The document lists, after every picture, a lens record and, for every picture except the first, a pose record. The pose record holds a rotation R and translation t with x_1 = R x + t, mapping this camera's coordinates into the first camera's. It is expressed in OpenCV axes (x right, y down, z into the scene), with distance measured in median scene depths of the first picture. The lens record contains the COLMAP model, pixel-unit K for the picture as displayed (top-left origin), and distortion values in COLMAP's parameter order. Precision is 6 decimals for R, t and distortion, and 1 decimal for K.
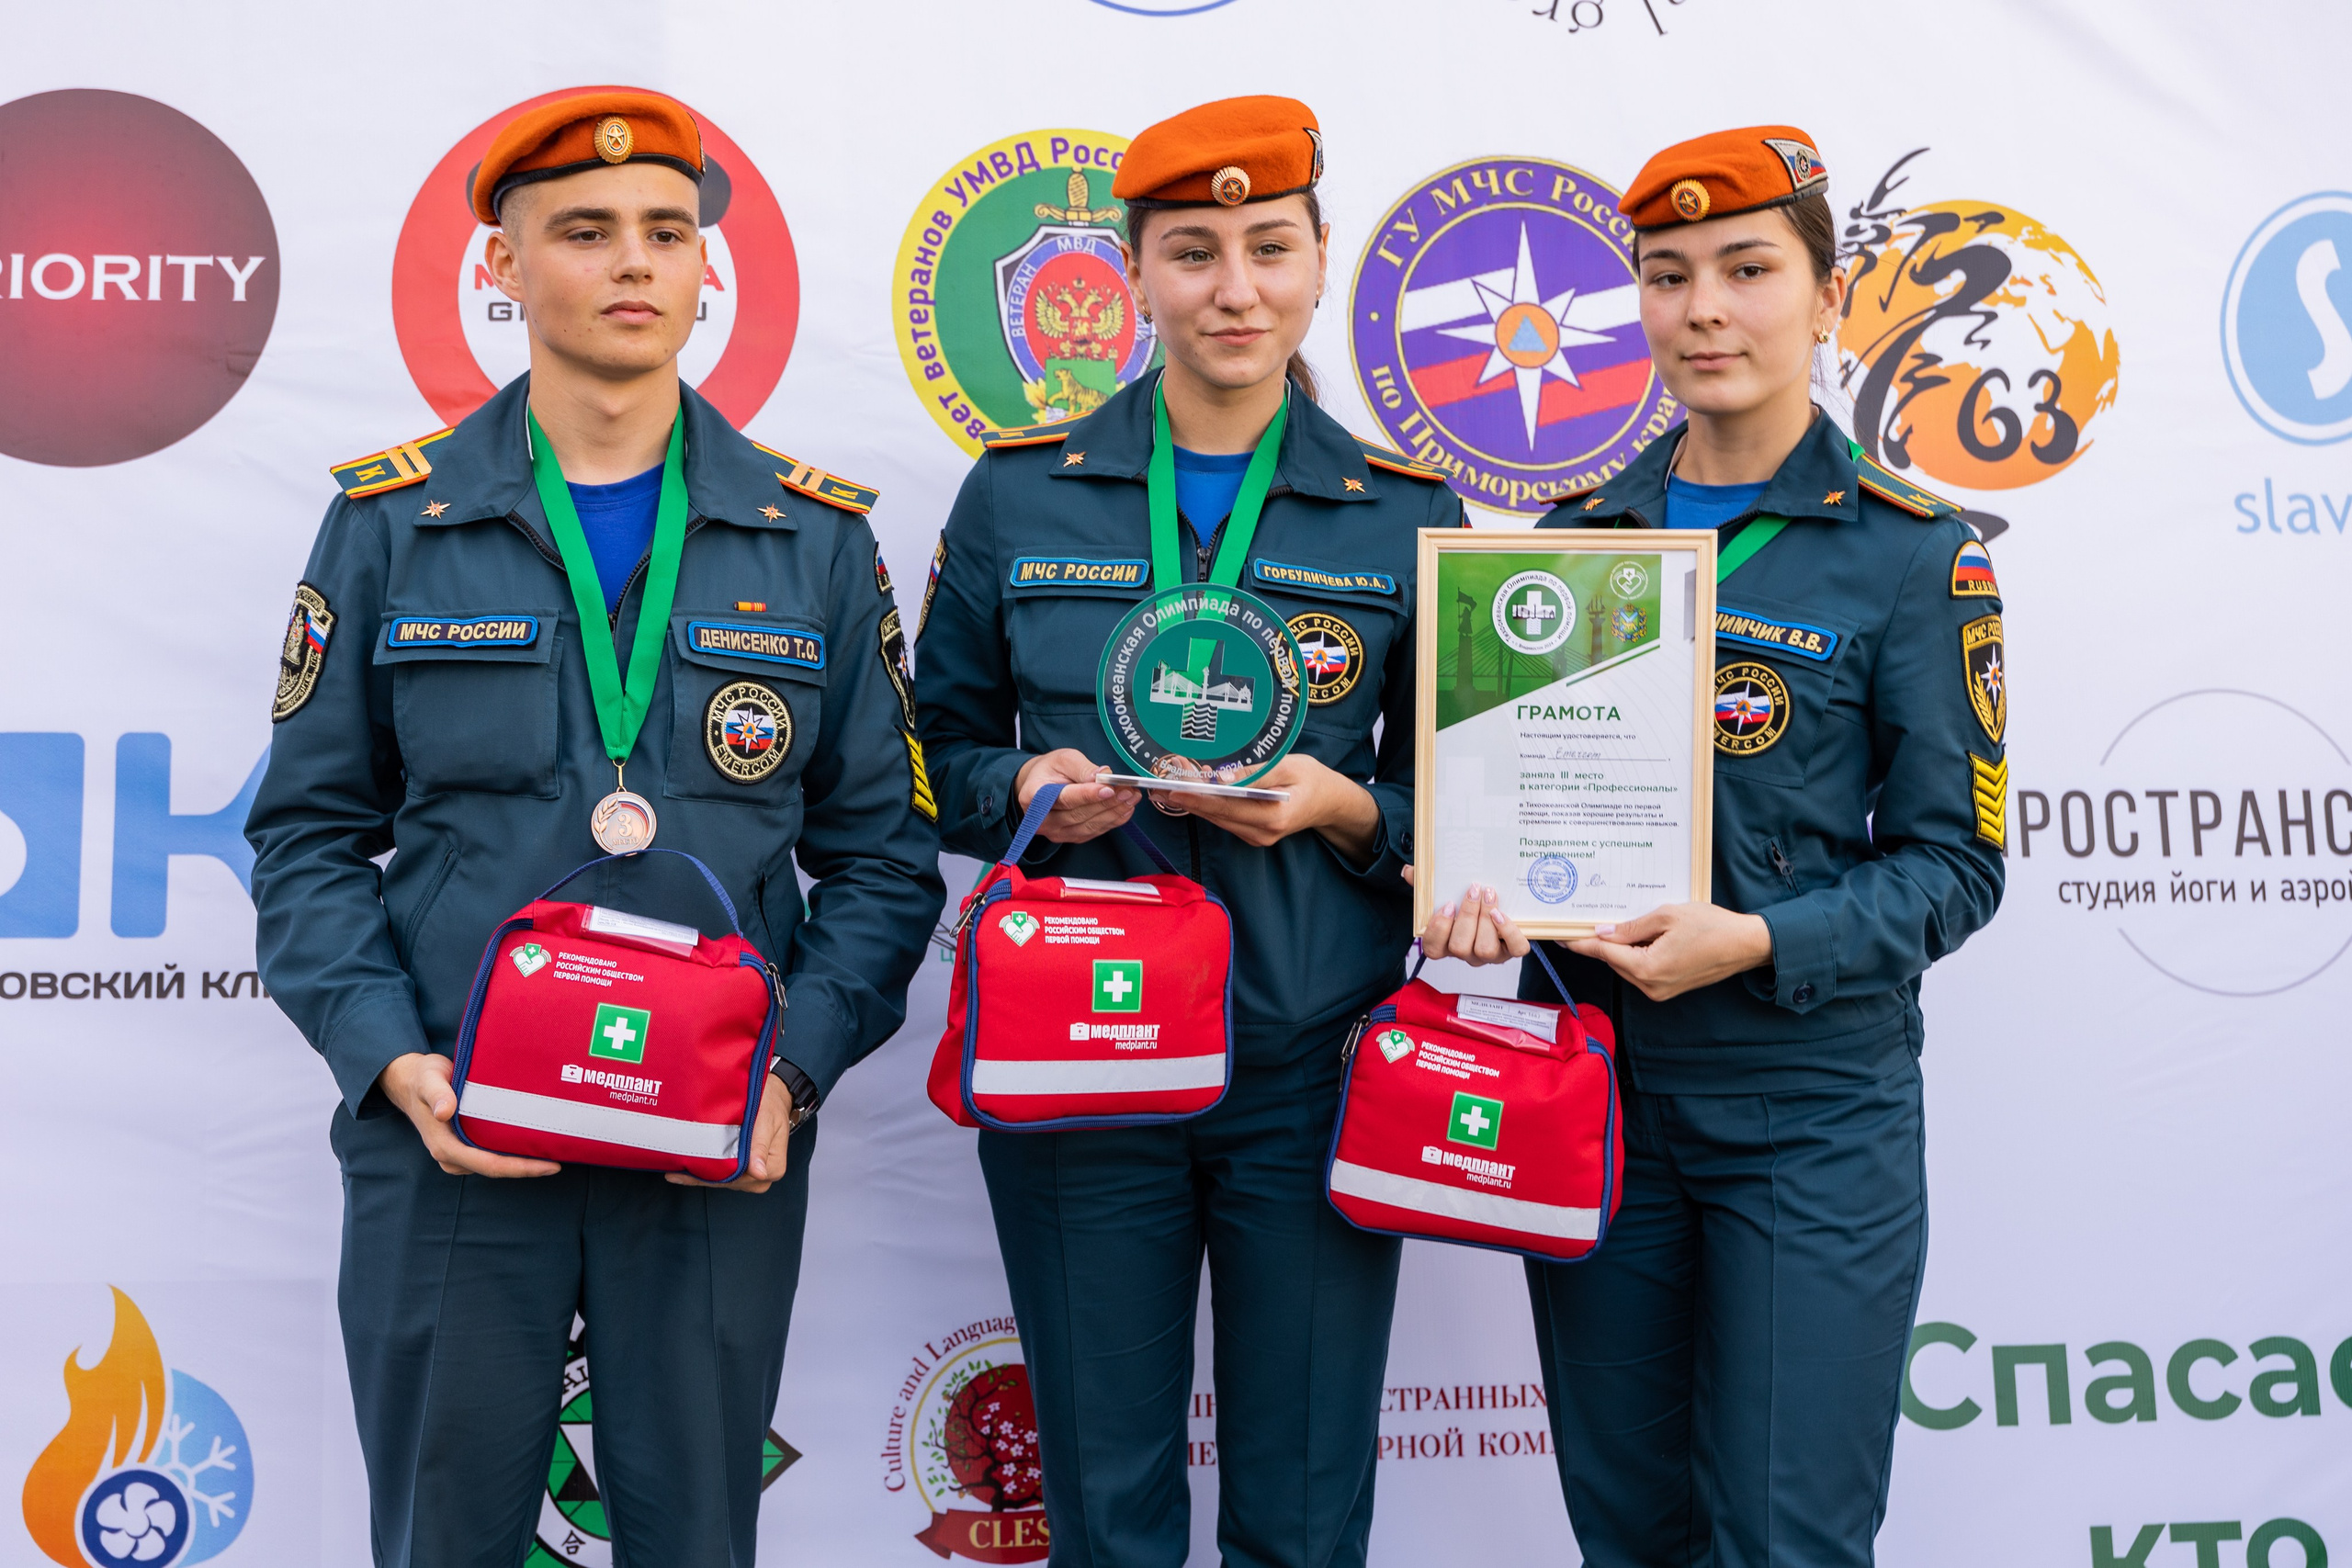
lens RADIAL K [[3223.3, 0, 1176.0], [0, 3223.3, 784.0], [0, 0, 1]] dist [-0.010365, 0.031228]
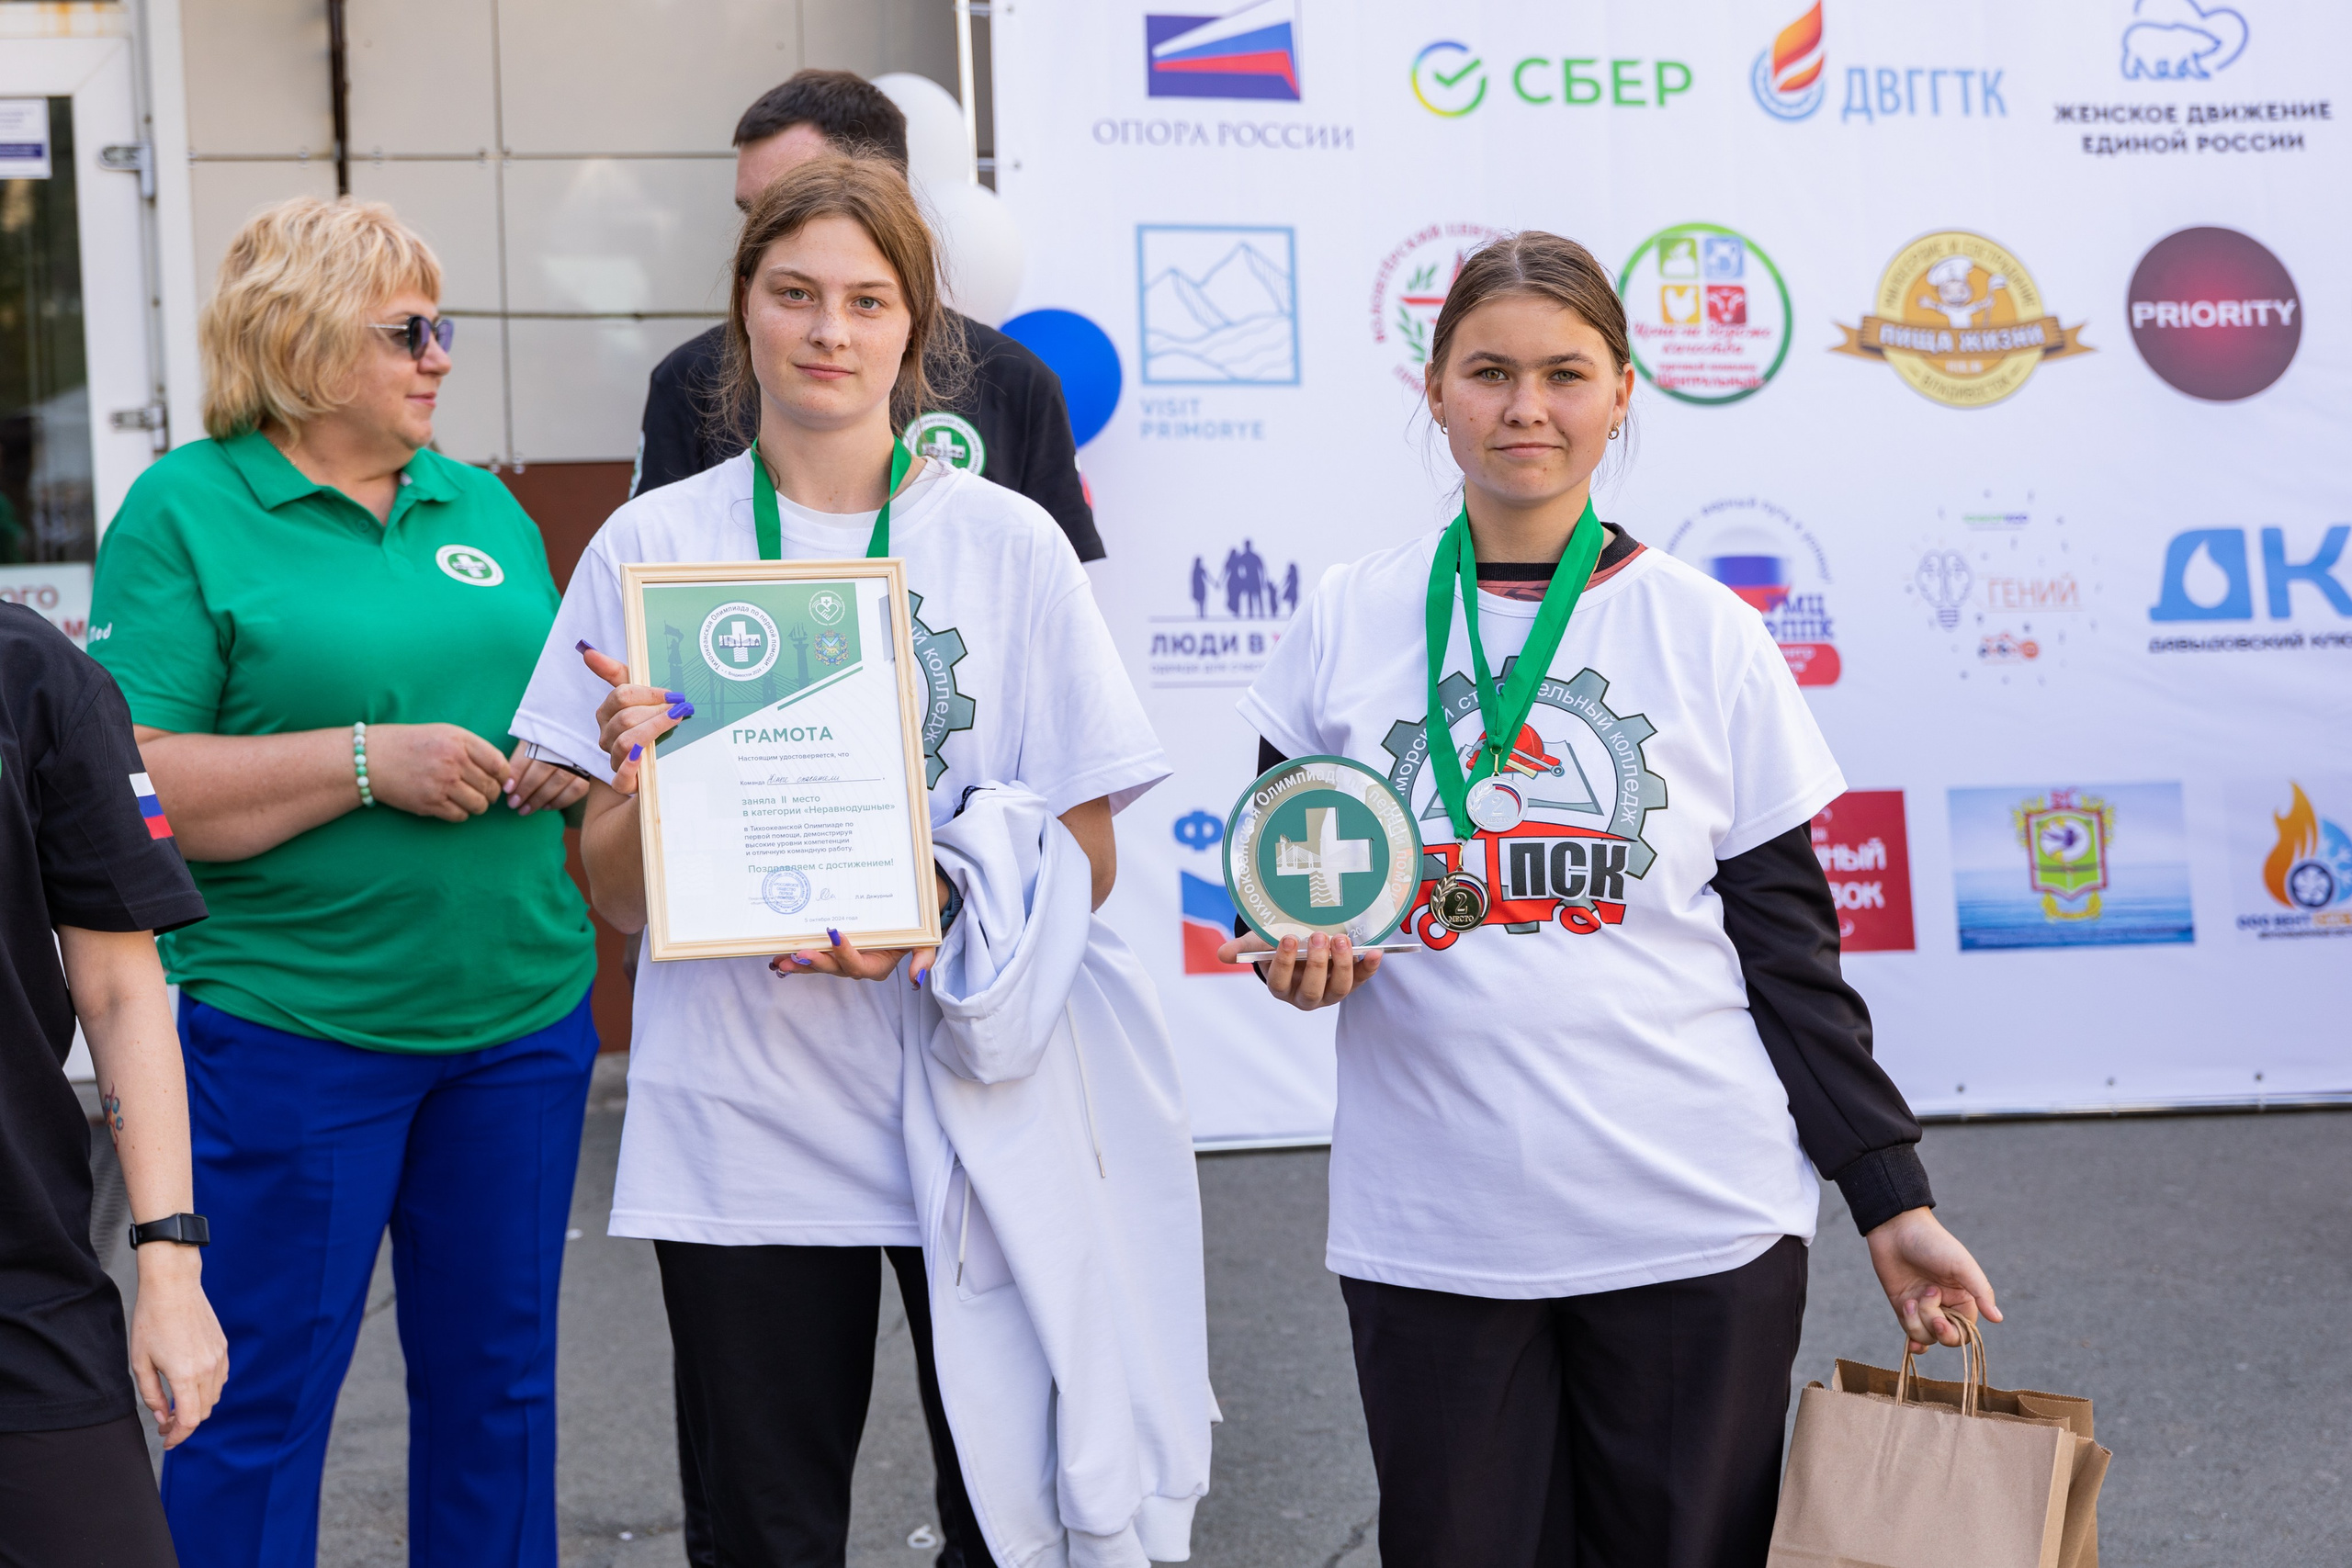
lens RADIAL K [[3662.1, 0, 1184.2], [0, 3662.1, 812.1], [0, 0, 1]] dist [-0.038796, 0.034451]
pose [[0.999142, -0.036830, 0.018968, -1.023734], [0.037164, 0.999155, -0.017577, 0.177275], [-0.018305, 0.018267, 0.999666, -1.311281]]
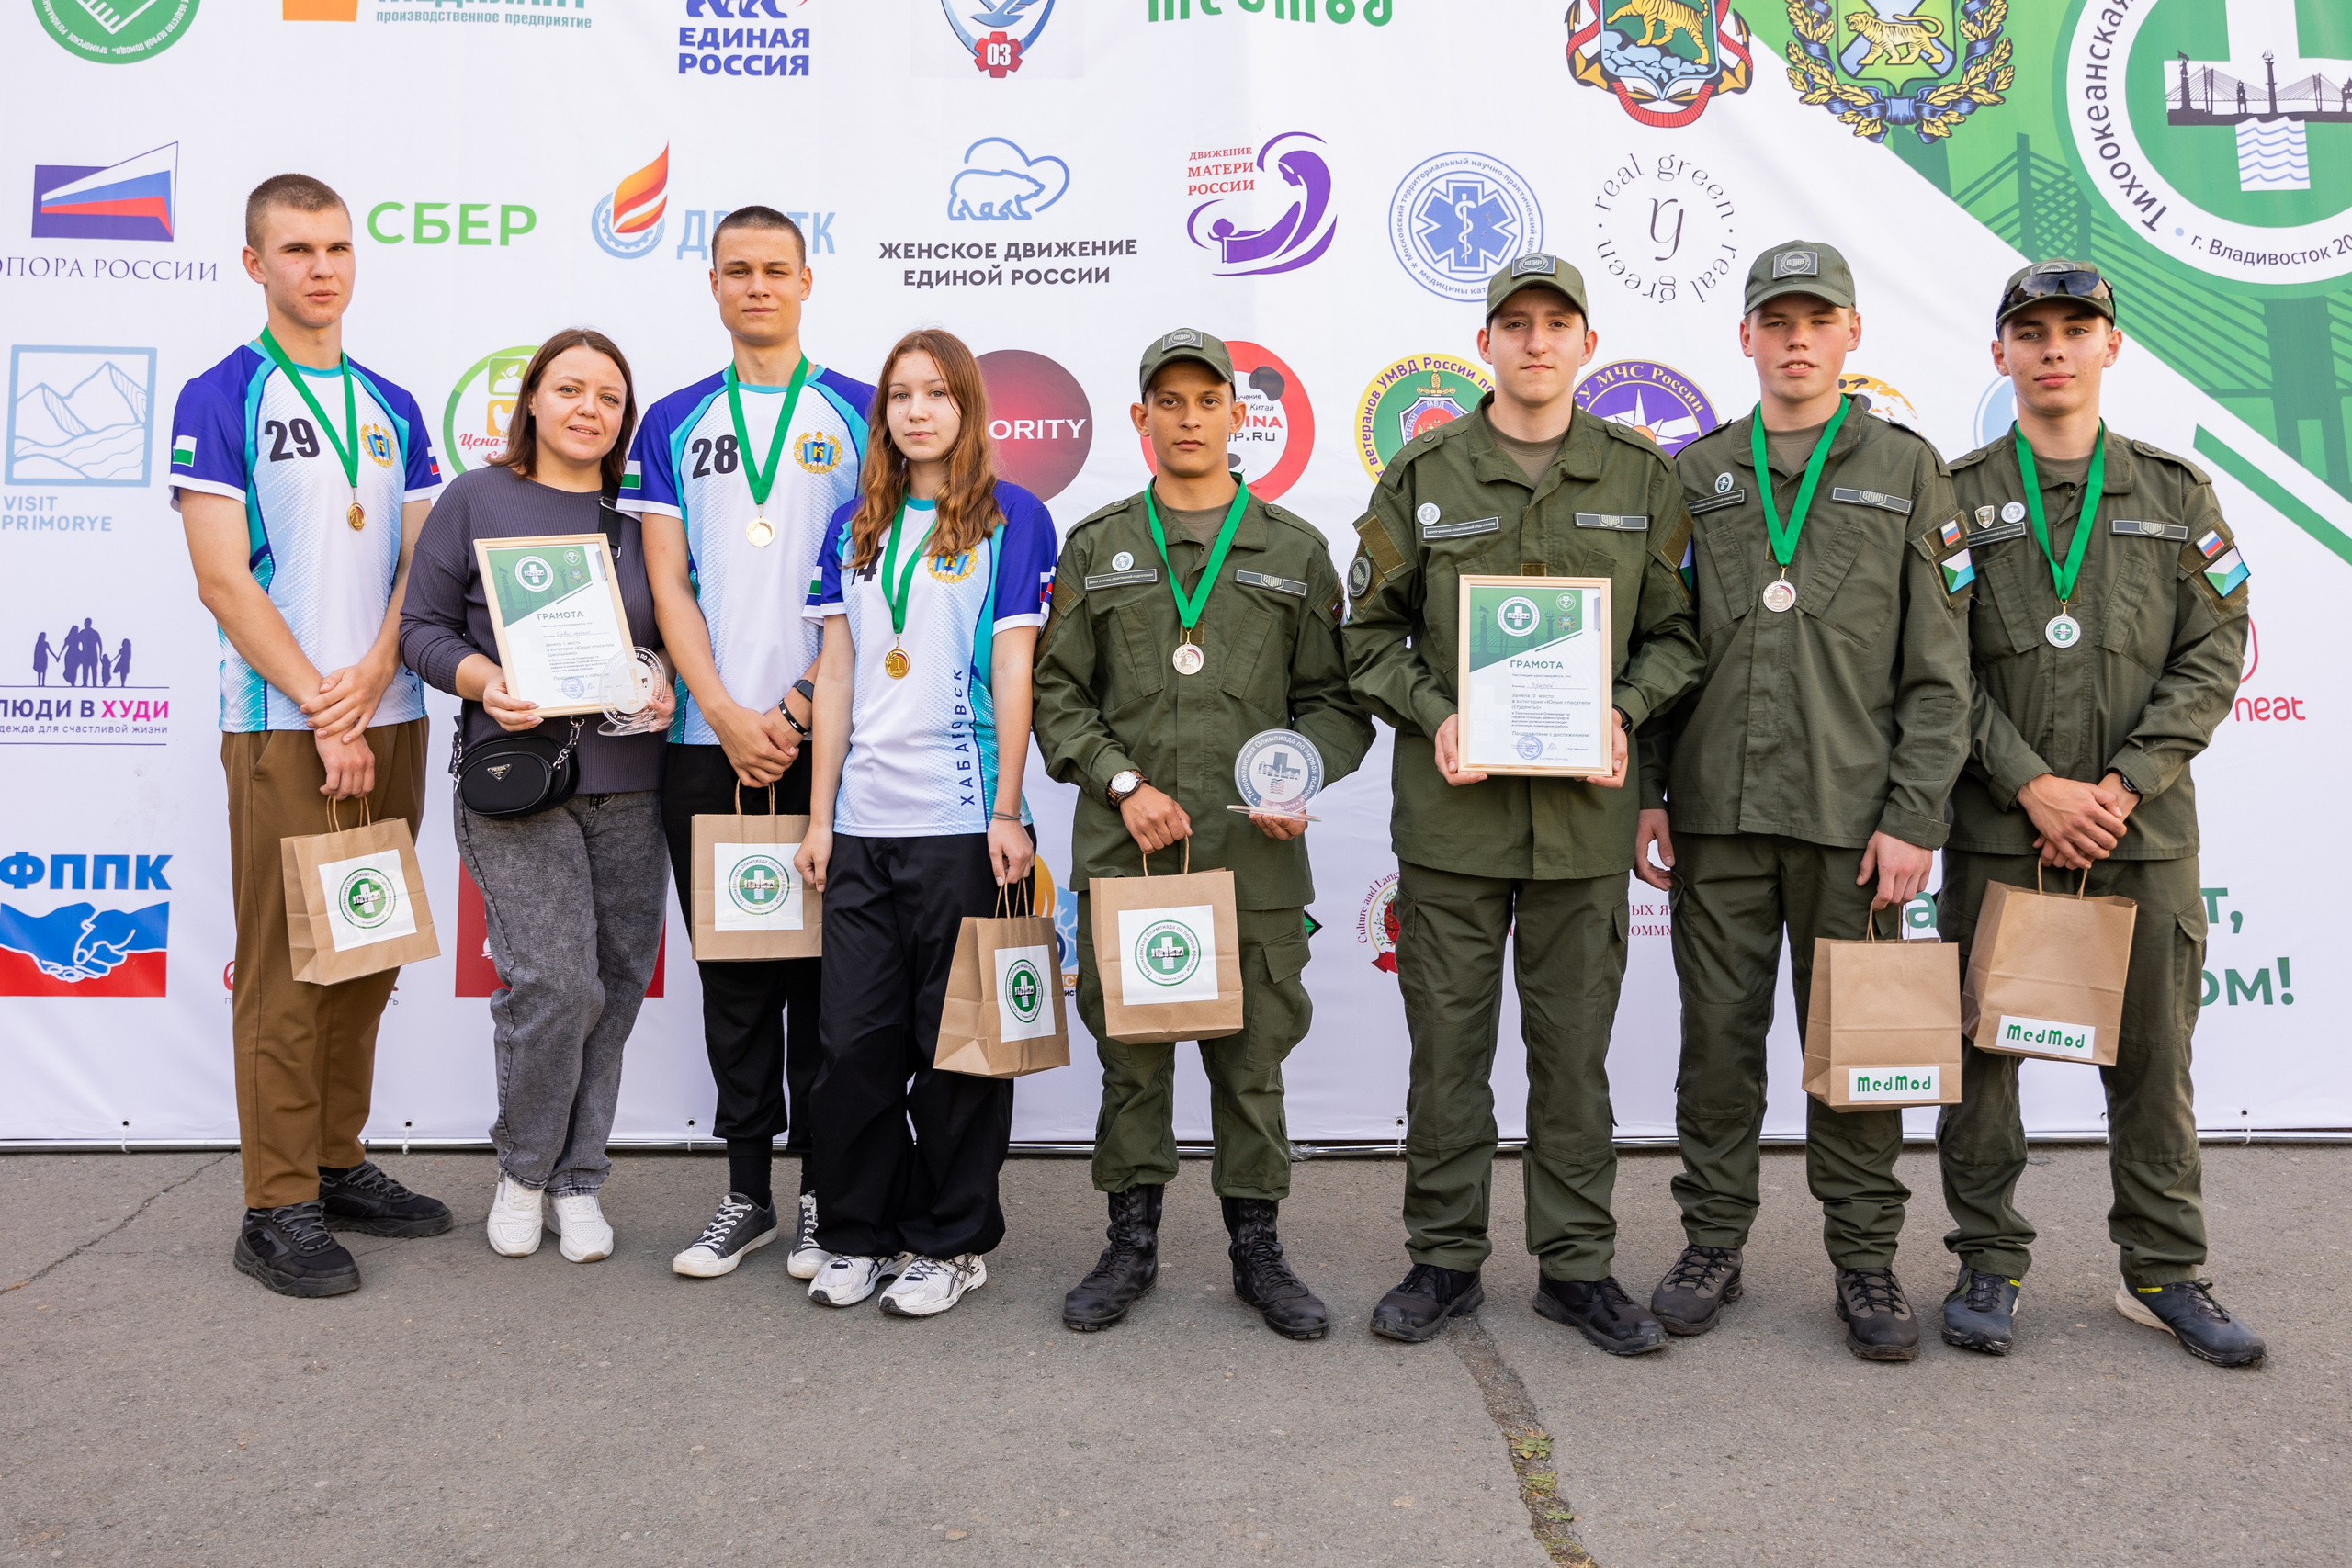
lens RADIAL K [[2330.3, 0, 1180.7], [0, 2330.3, 784.9], [0, 0, 1]] dist [-0.013478, 0.013477]
pose [[0.992002, -0.010074, -0.125822, -0.005318], [0.006761, 0.999620, -0.026727, 0.140724], [0.126043, 0.025663, 0.991693, -0.630265]]
